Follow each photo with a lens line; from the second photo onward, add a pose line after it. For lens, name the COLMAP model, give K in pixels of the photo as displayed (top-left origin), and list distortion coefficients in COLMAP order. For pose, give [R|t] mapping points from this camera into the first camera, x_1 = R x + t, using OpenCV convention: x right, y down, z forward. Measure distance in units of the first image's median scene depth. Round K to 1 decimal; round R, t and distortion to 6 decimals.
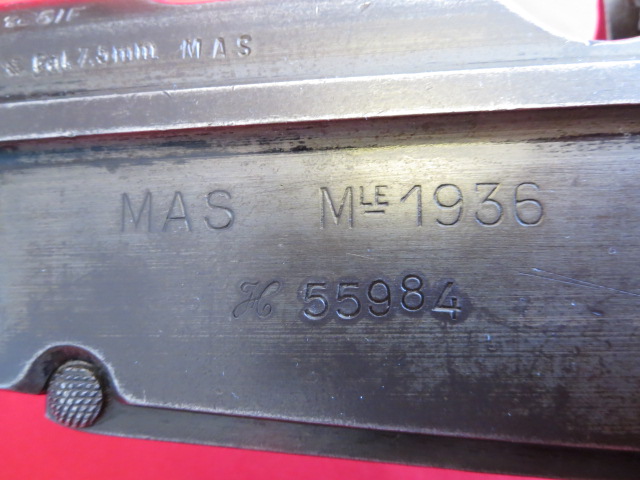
lens RADIAL K [[453.9, 0, 320.0], [0, 453.9, 240.0], [0, 0, 1]] dist [-0.028187, 0.000915]
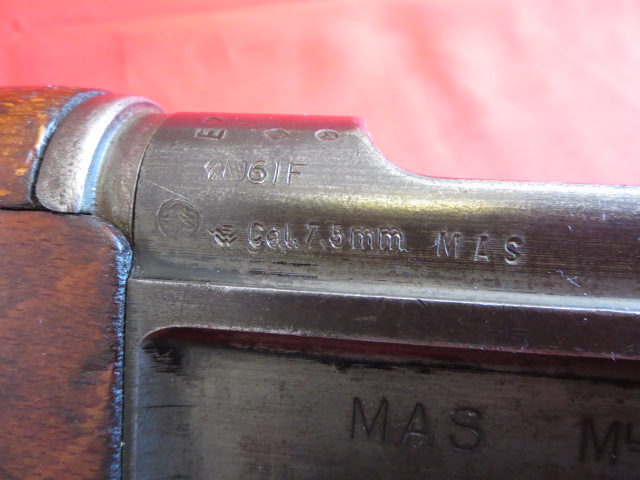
lens RADIAL K [[453.9, 0, 320.0], [0, 453.9, 240.0], [0, 0, 1]] dist [-0.028187, 0.000915]
pose [[0.997812, 0.064671, 0.013752, -0.540057], [-0.065938, 0.988642, 0.135050, -0.533220], [-0.004862, -0.135661, 0.990743, 0.145482]]
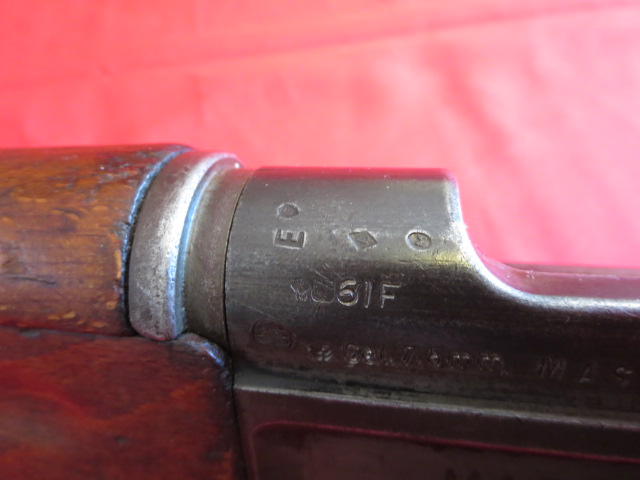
lens RADIAL K [[453.9, 0, 320.0], [0, 453.9, 240.0], [0, 0, 1]] dist [-0.028187, 0.000915]
pose [[0.996983, 0.001360, -0.077607, -0.647157], [0.037923, 0.863847, 0.502325, -1.063188], [0.067724, -0.503753, 0.861189, 0.372227]]
